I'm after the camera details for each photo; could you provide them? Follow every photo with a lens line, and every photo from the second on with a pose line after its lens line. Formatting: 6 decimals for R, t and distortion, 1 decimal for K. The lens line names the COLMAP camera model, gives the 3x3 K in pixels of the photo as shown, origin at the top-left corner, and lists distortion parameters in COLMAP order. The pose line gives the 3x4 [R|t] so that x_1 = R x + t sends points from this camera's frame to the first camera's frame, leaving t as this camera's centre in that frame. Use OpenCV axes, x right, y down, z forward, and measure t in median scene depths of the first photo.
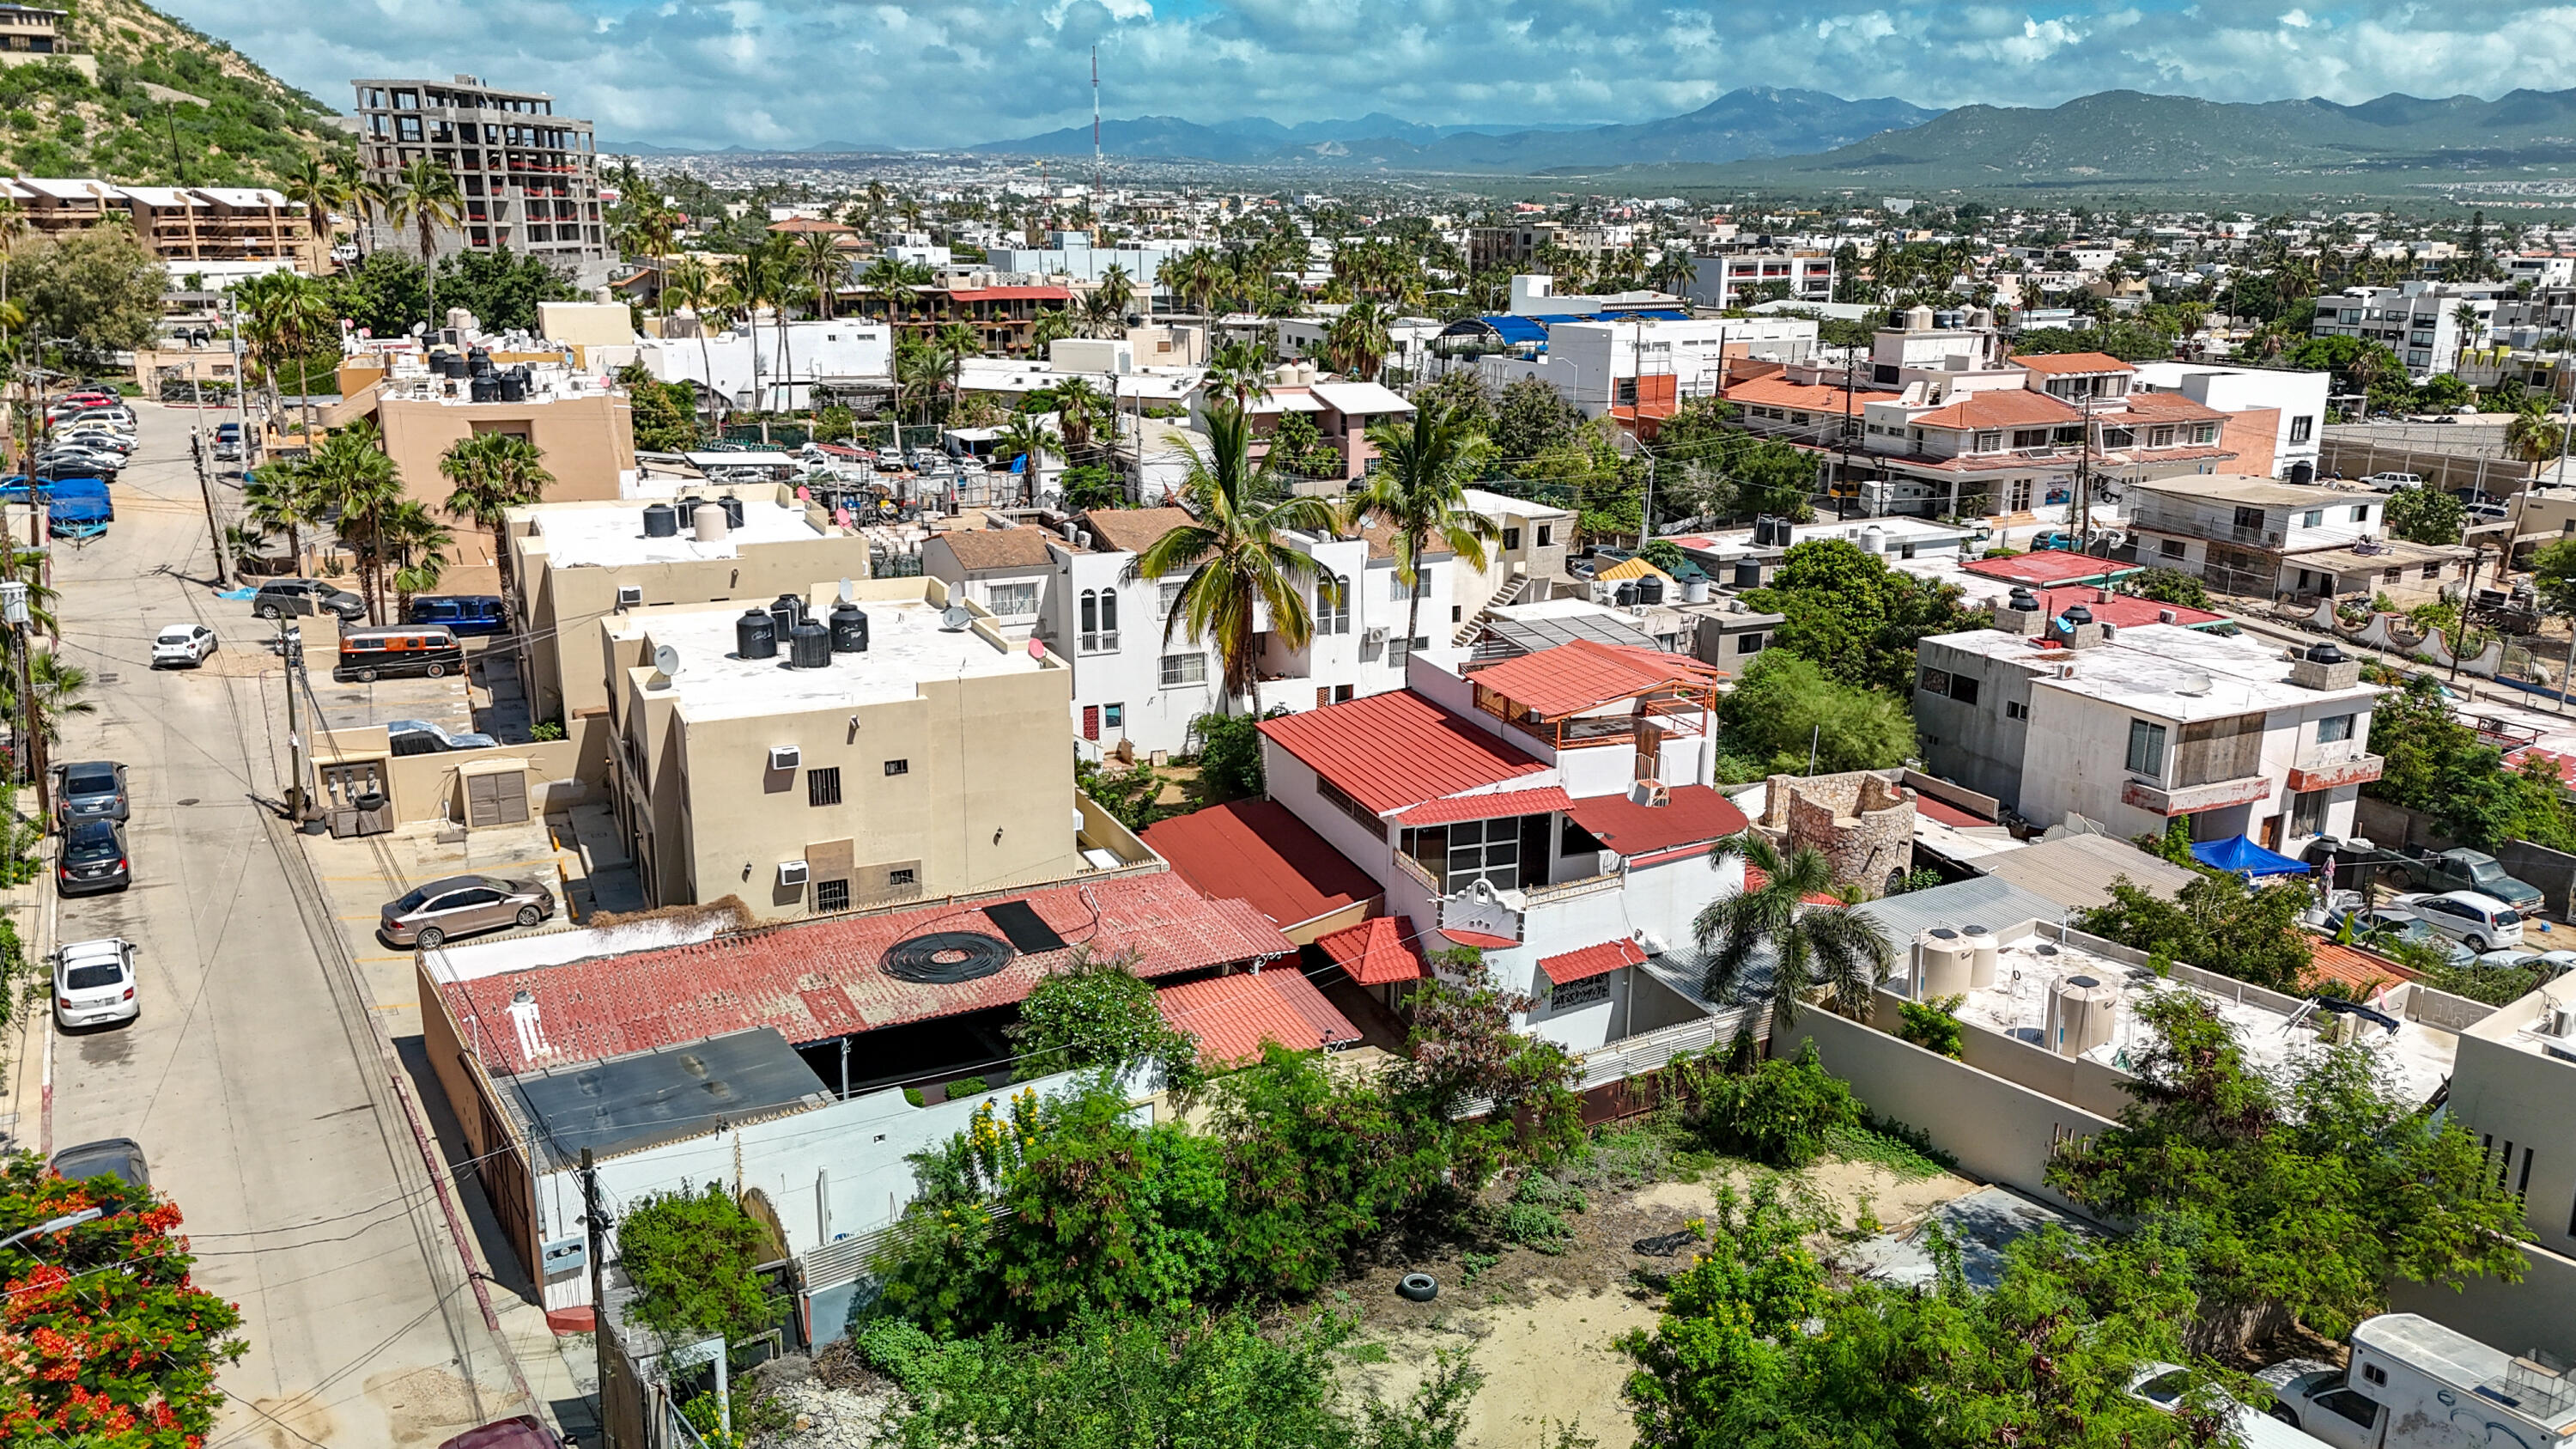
lens RADIAL K [[1902.6, 0, 1288.0], [0, 1902.6, 724.5], [0, 0, 1]] dist [0.072671, -0.064365]
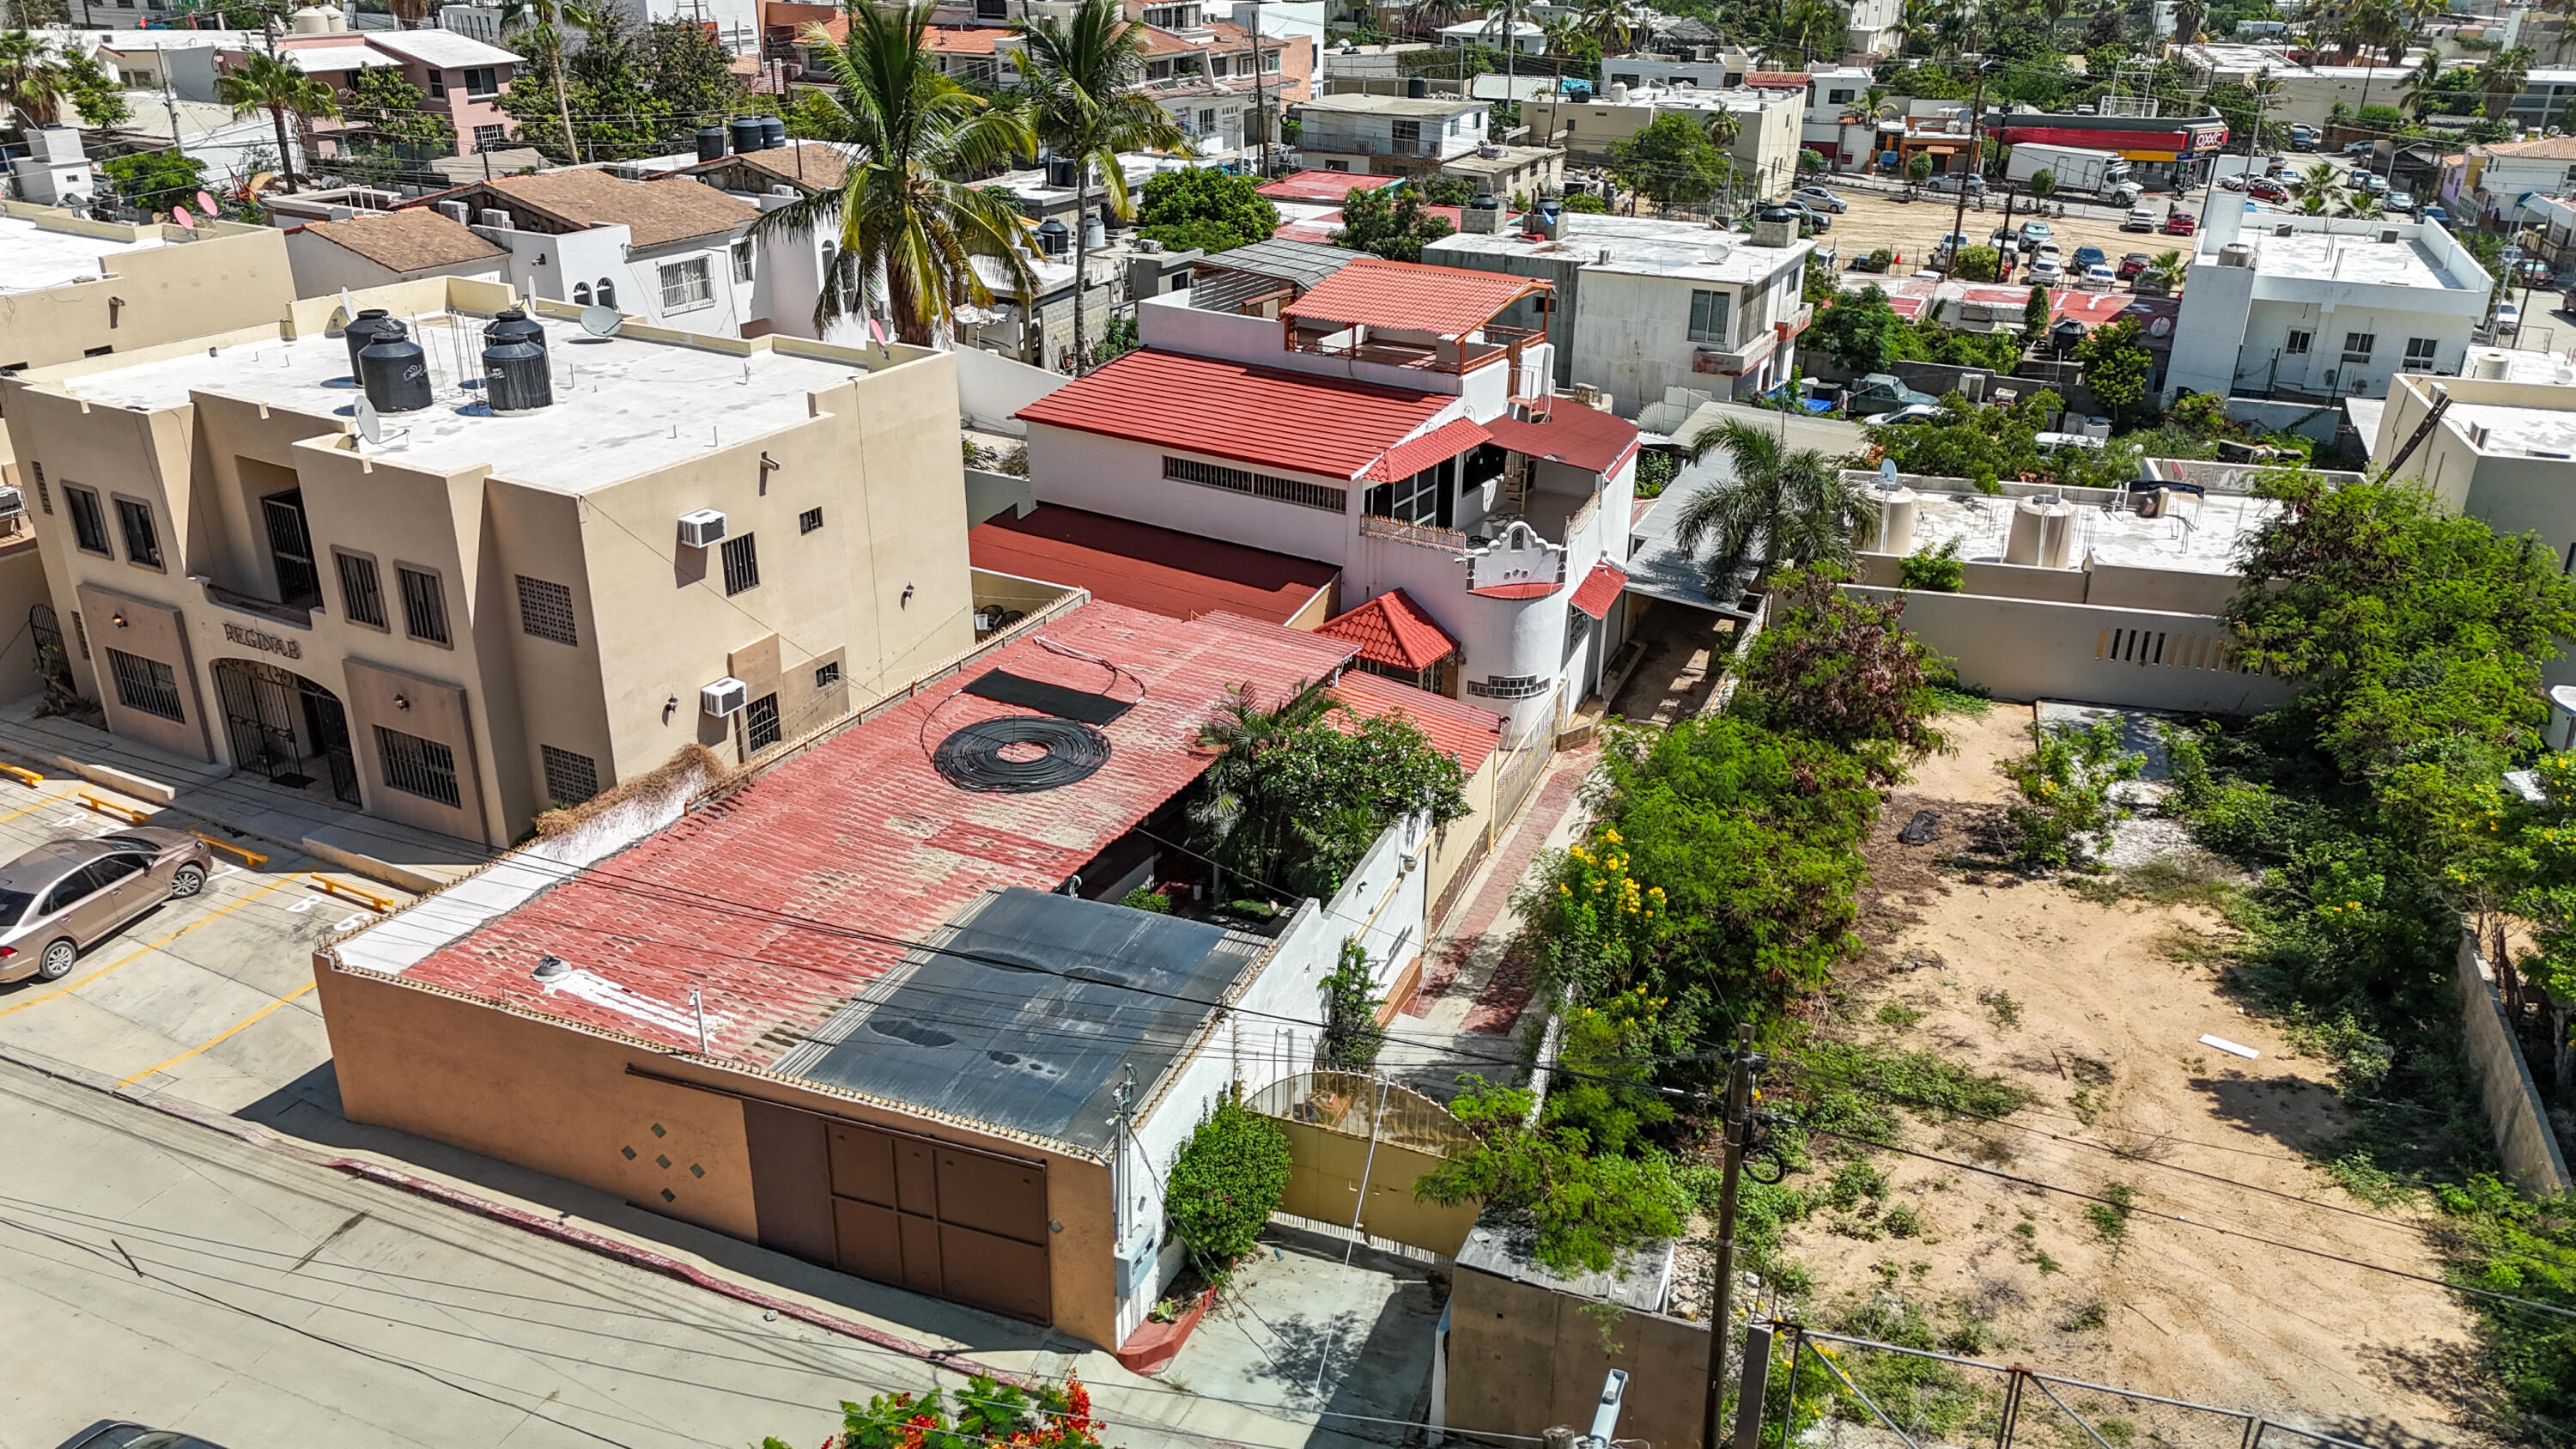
lens RADIAL K [[1902.6, 0, 1288.0], [0, 1902.6, 724.5], [0, 0, 1]] dist [0.072671, -0.064365]
pose [[0.795733, -0.237106, 0.557306, -0.221942], [0.149684, 0.968628, 0.198381, -0.008387], [-0.586859, -0.074439, 0.806260, 0.153912]]
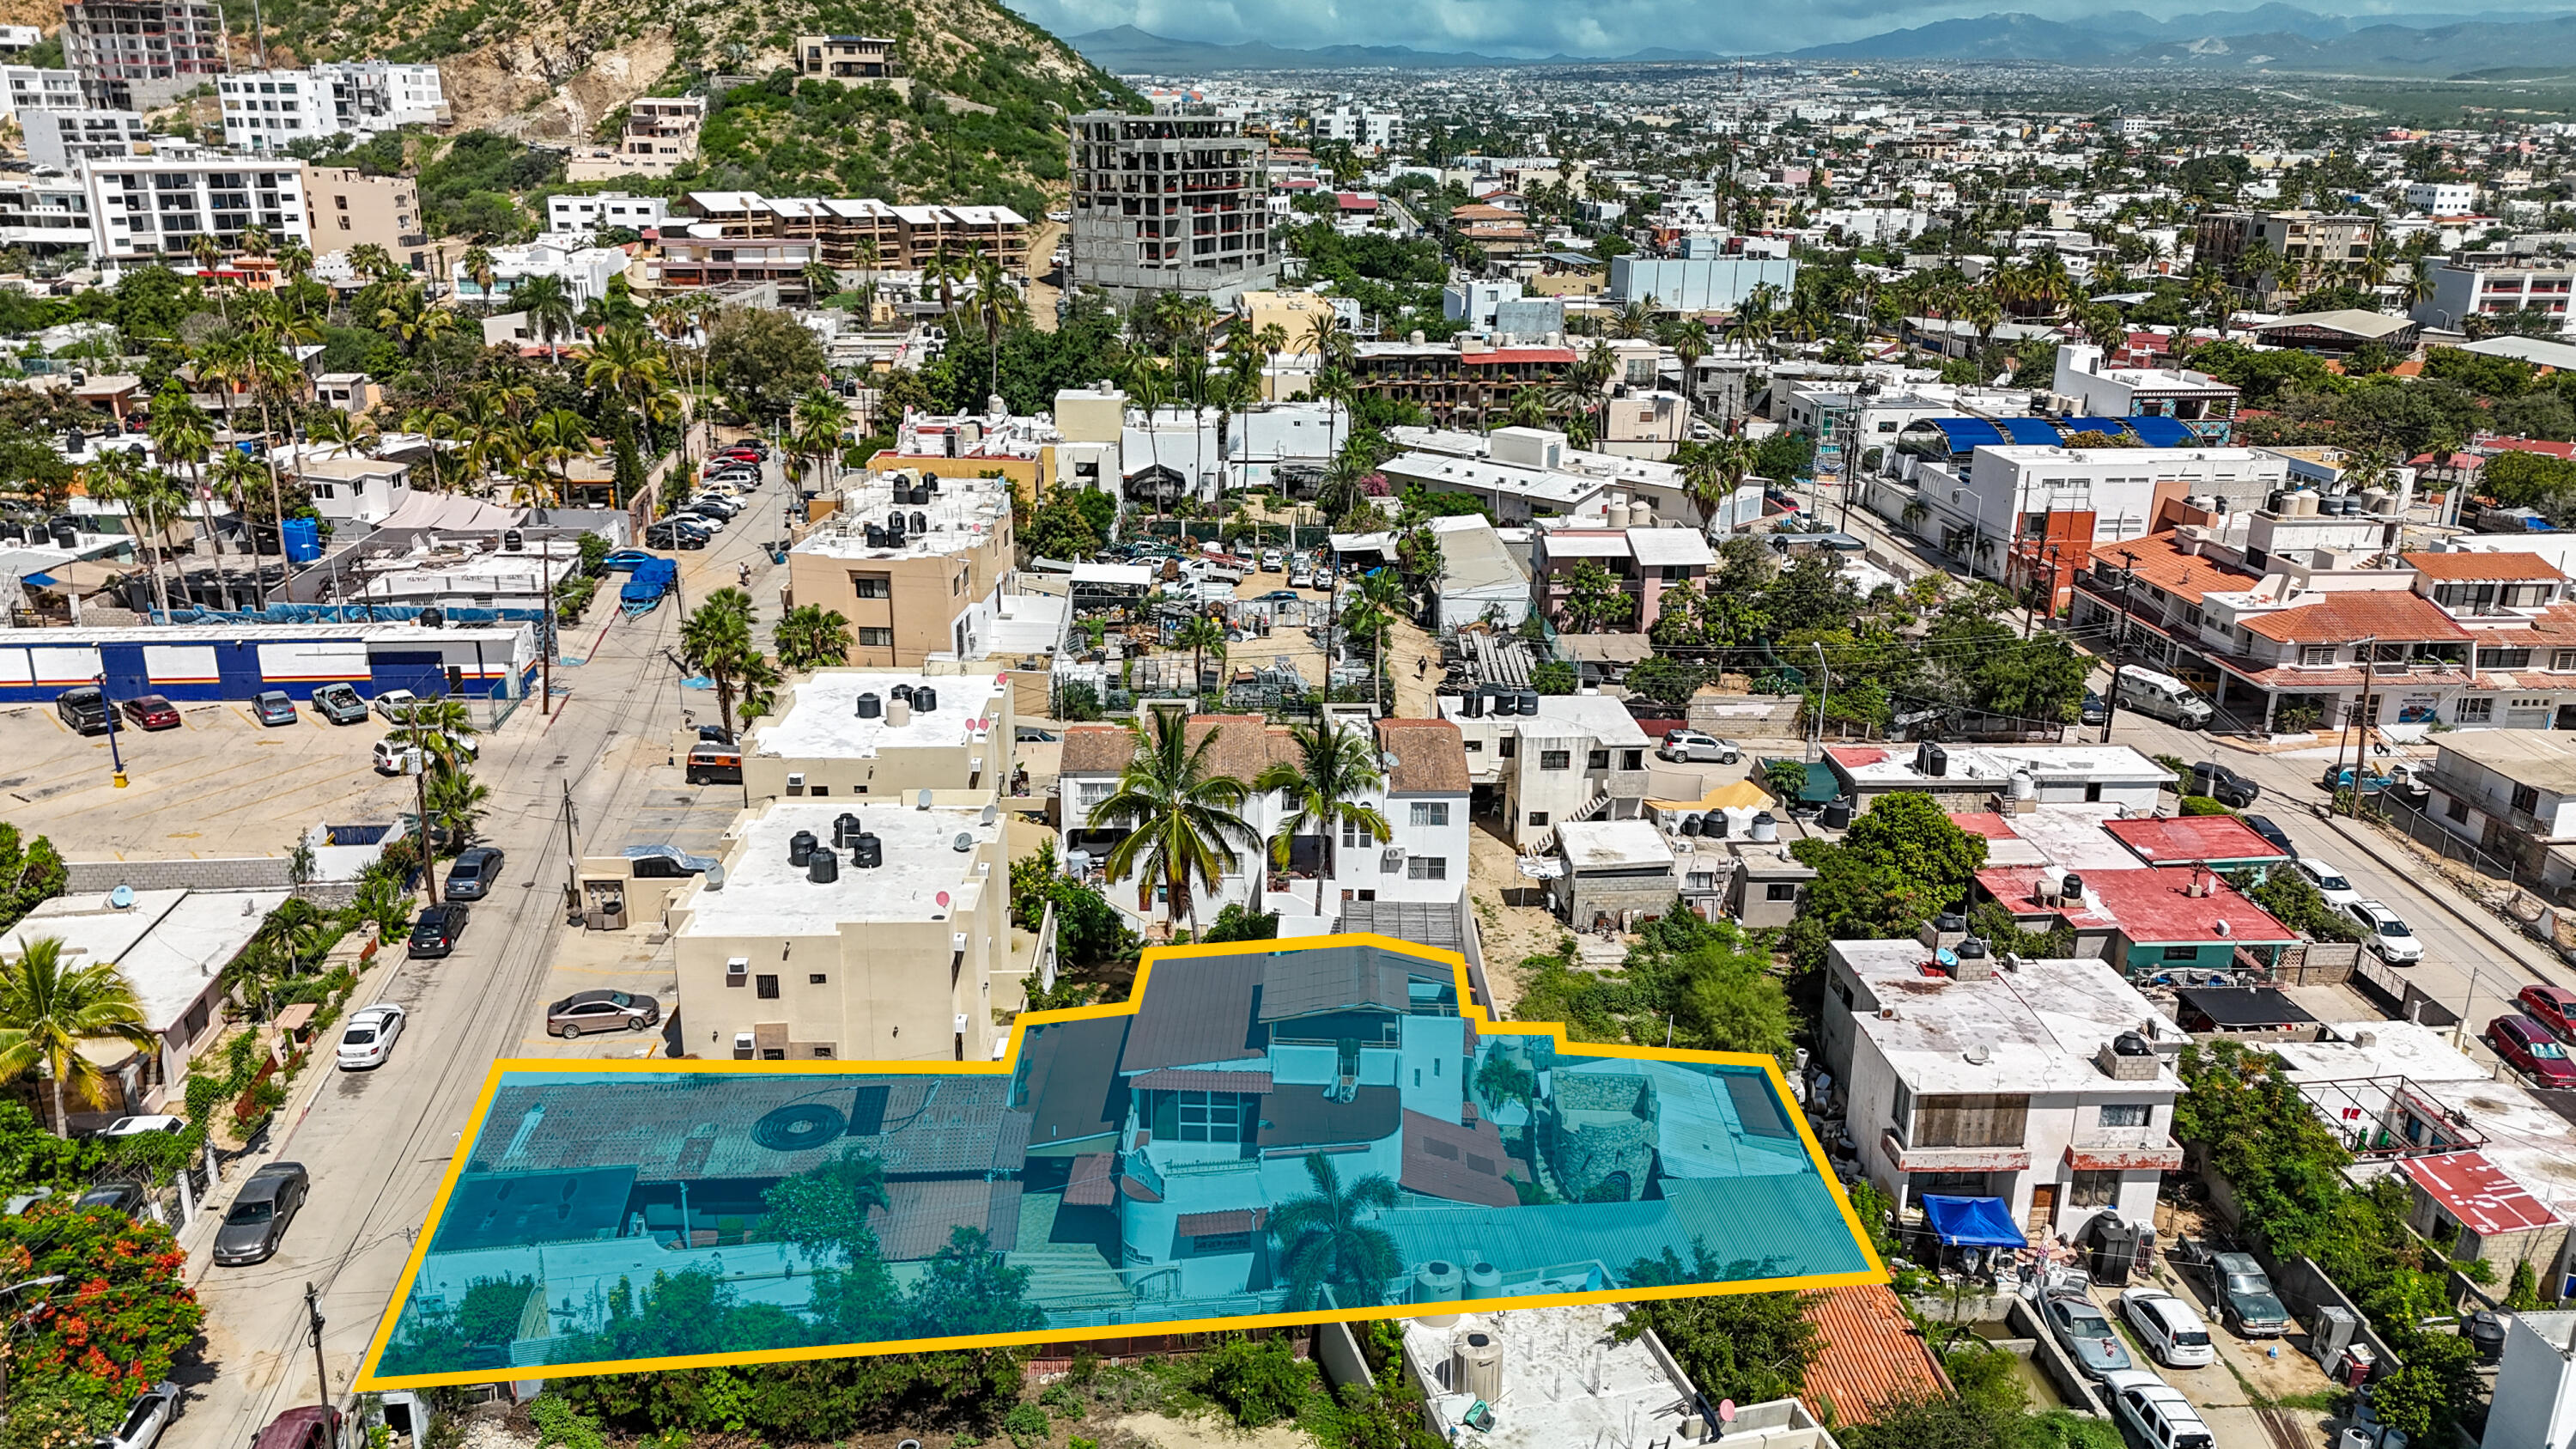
lens RADIAL K [[1902.6, 0, 1288.0], [0, 1902.6, 724.5], [0, 0, 1]] dist [0.072671, -0.064365]
pose [[0.919175, 0.123885, -0.373857, 0.296102], [-0.106477, 0.992059, 0.066951, -0.140915], [0.379182, -0.021732, 0.925067, -0.088969]]
